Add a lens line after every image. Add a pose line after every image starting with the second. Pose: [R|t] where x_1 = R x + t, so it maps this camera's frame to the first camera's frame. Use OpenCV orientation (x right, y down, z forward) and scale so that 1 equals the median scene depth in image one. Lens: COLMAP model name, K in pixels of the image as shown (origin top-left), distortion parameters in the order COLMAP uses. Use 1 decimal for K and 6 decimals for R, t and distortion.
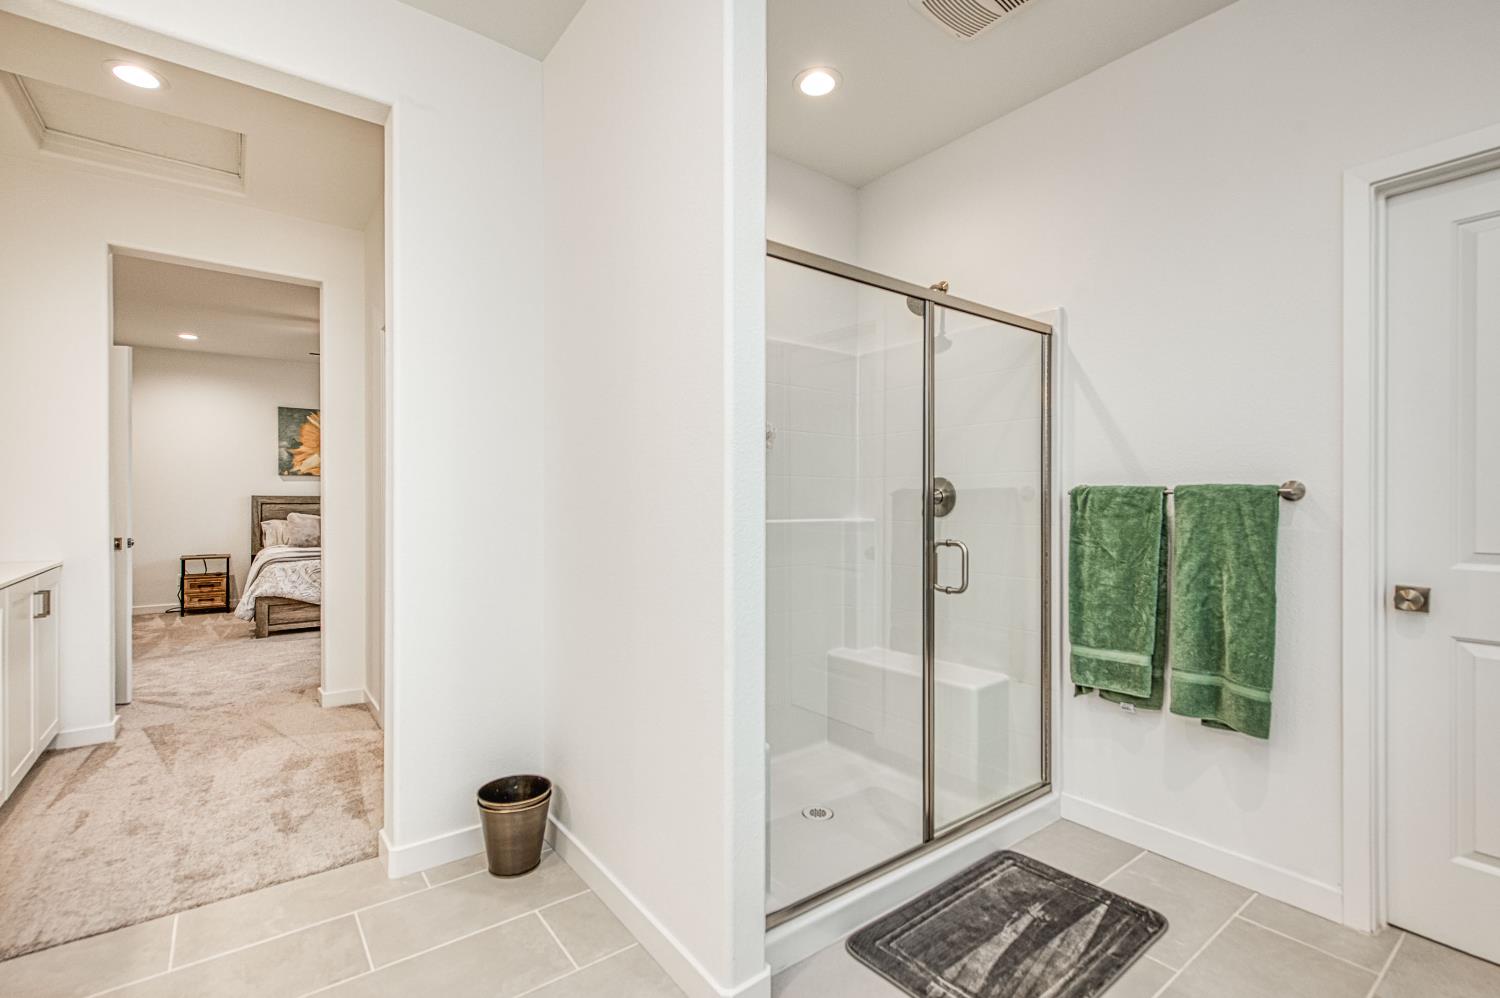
lens RADIAL K [[690.4, 0, 750.2], [0, 690.4, 495.0], [0, 0, 1]] dist [-0.000106, -0.000006]
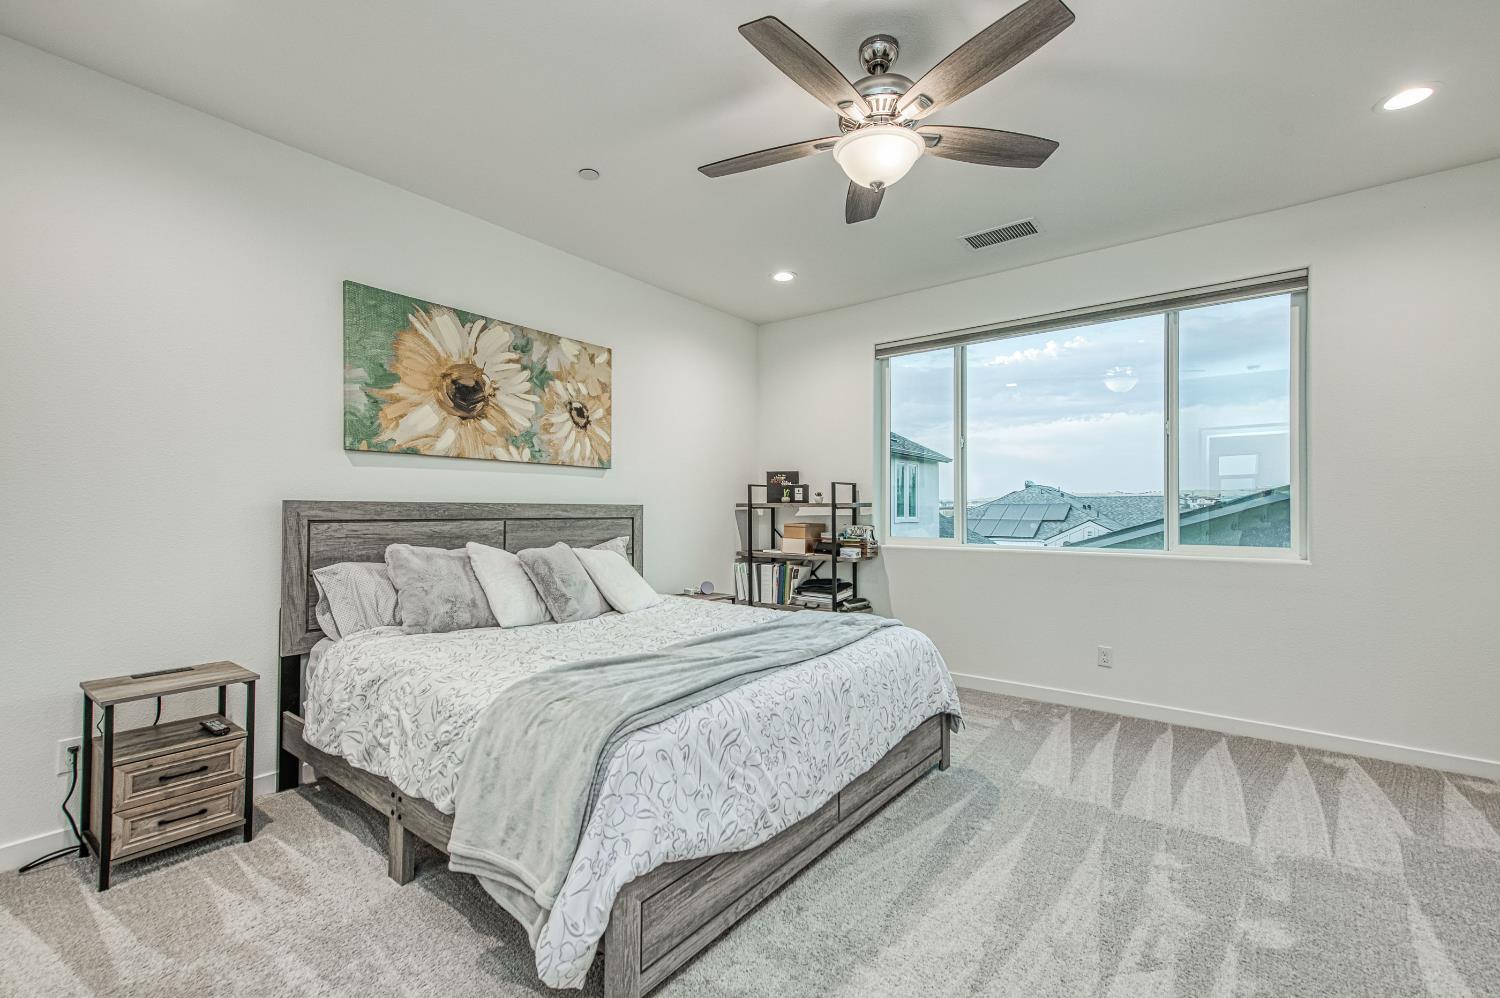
lens RADIAL K [[654.8, 0, 749.8], [0, 654.8, 501.8], [0, 0, 1]] dist [0.004860, 0.000443]
pose [[0.965445, 0.006506, 0.260526, -0.562618], [-0.003368, 0.999916, -0.012490, 0.005323], [-0.260585, 0.011181, 0.965386, 0.577514]]
